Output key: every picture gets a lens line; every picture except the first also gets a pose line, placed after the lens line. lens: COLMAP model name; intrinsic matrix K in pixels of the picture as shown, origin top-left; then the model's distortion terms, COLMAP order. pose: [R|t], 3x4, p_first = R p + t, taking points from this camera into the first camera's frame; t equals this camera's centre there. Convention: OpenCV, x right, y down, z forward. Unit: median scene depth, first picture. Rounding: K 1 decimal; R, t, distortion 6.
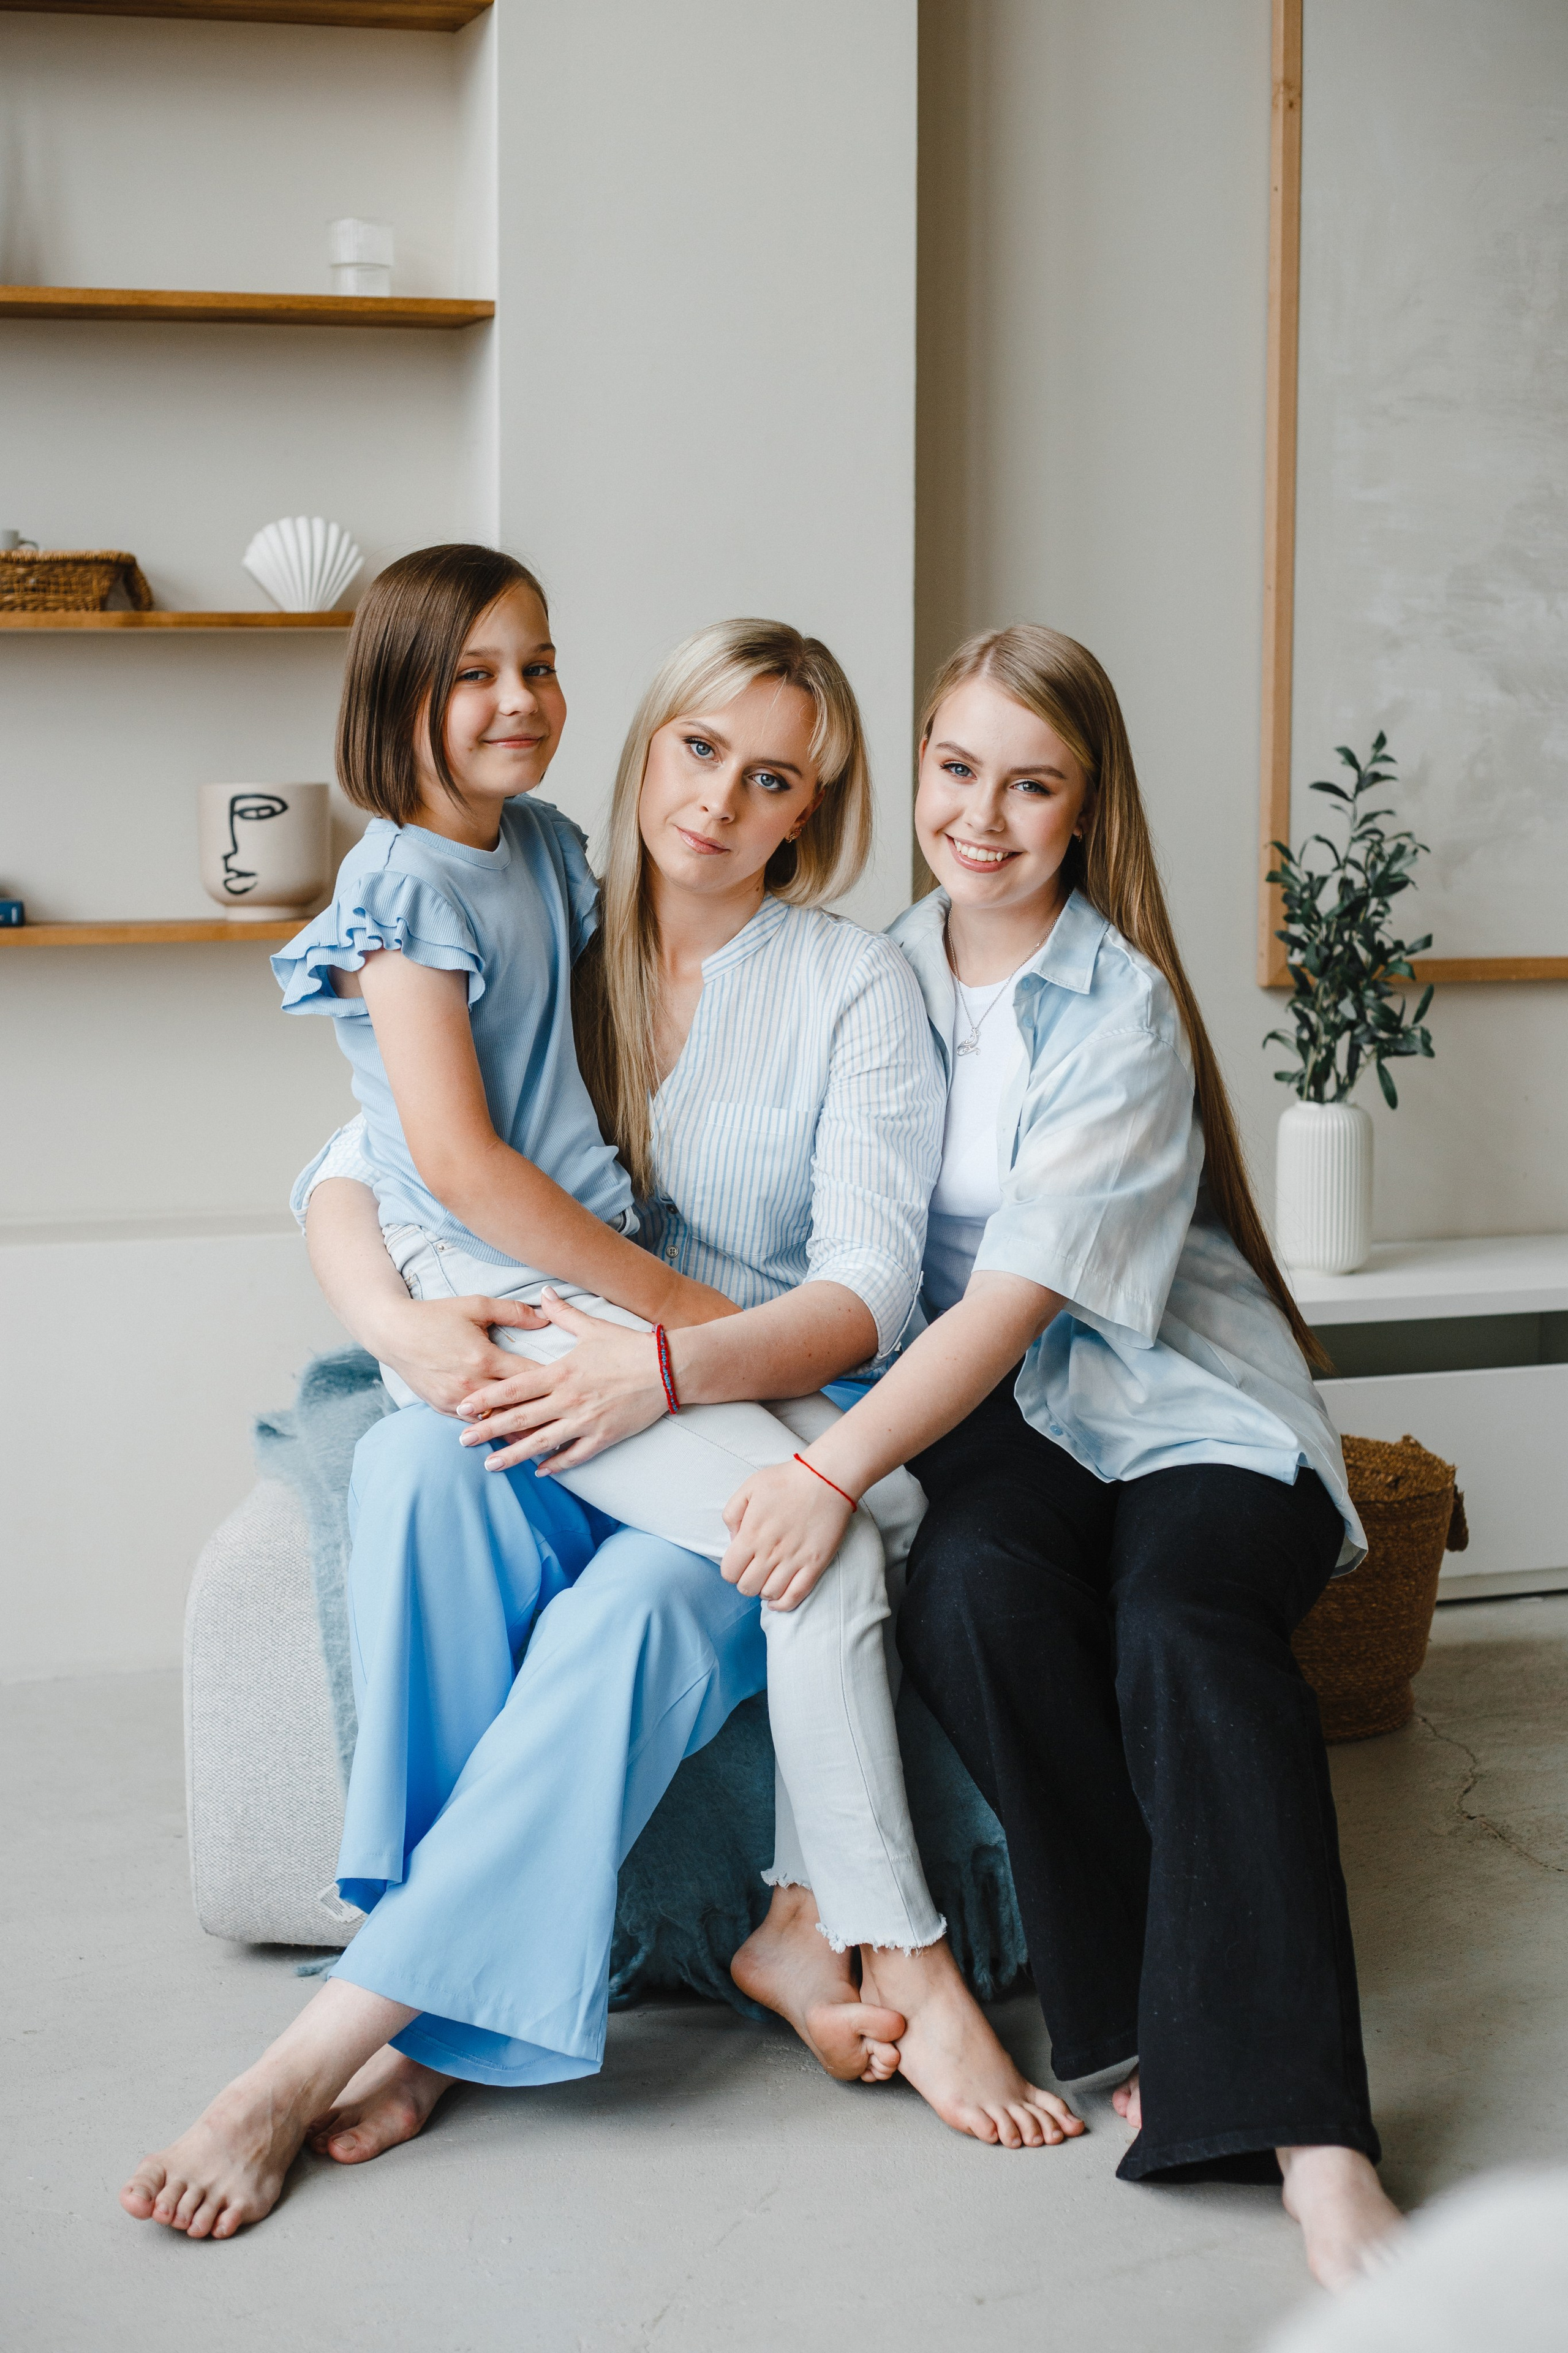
lens RADIAL K [[3340.1, 0, 791.5], [0, 3340.1, 1114.4], [0, 0, 1]] dist [-0.028411, -0.196895]
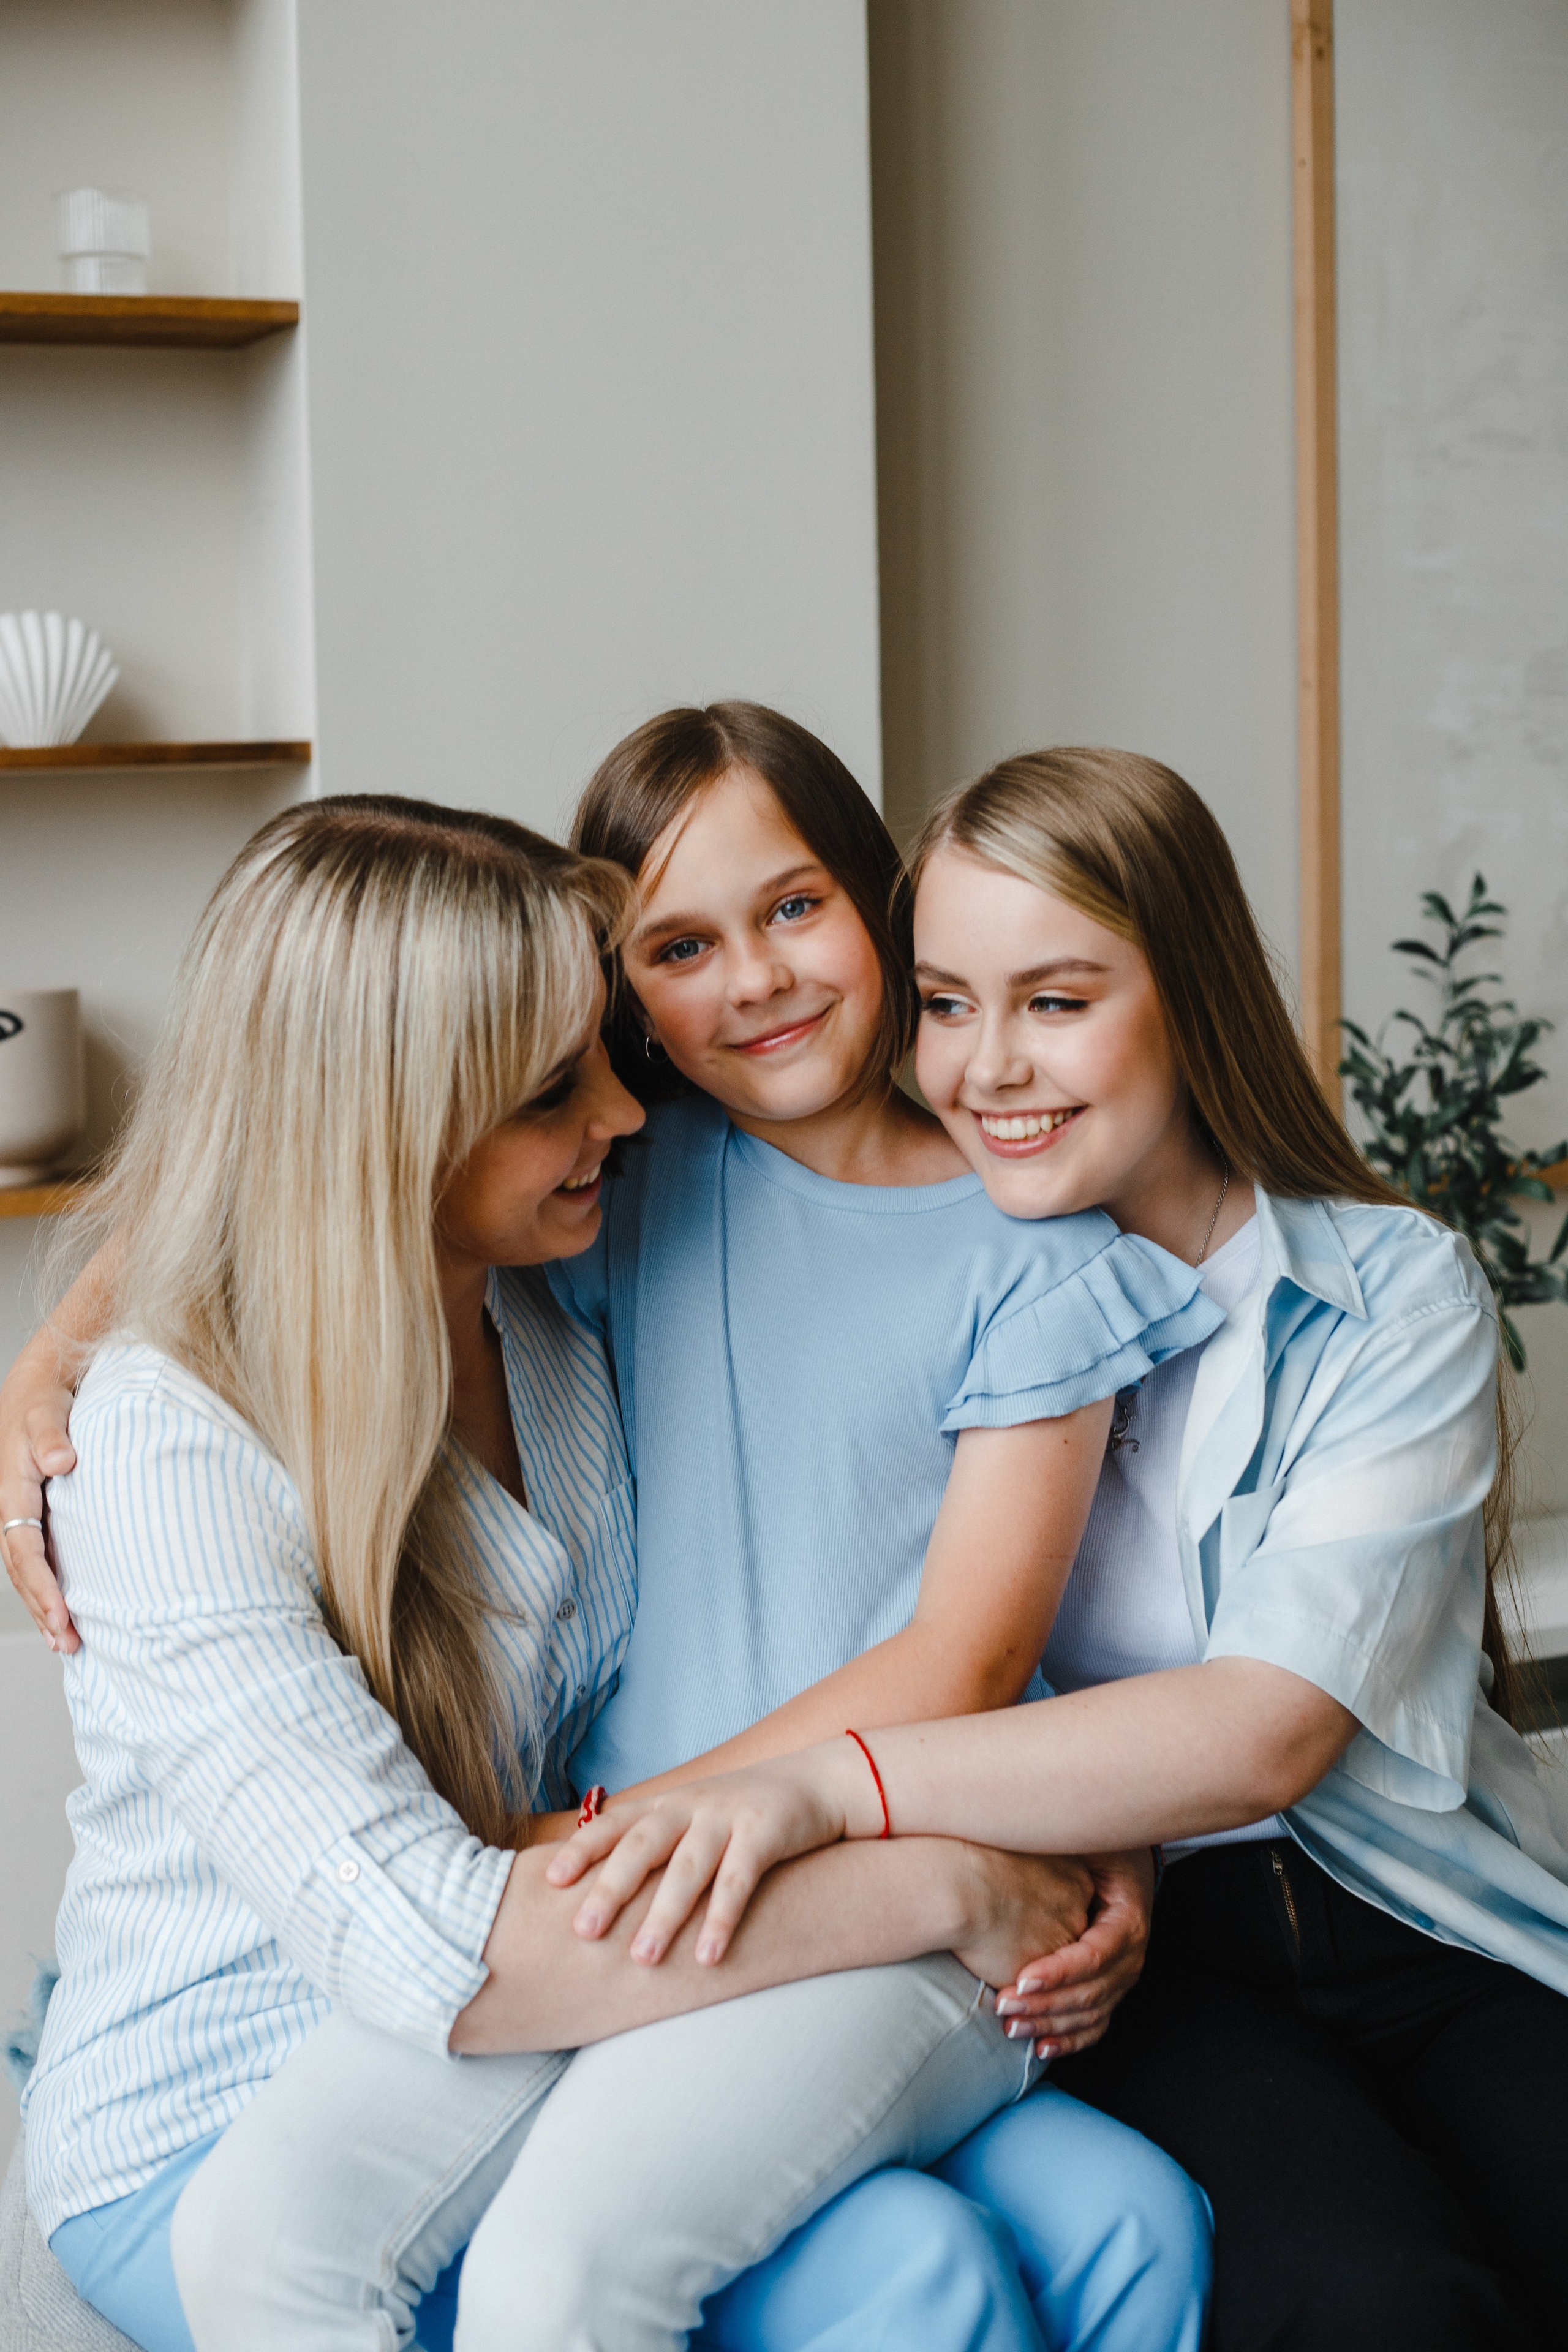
lens RADIAL K [[3192.3, 0, 742.6], [0, 3192.3, 1170.9], [0, 0, 1]] dist [-0.024885, -0.225190]
pose [[0.994333, -0.034810, 0.100446, -0.064551], [0.035412, 0.999364, -0.004223, -0.049937], [-0.100235, 0.007756, 0.994934, 0.298440]]
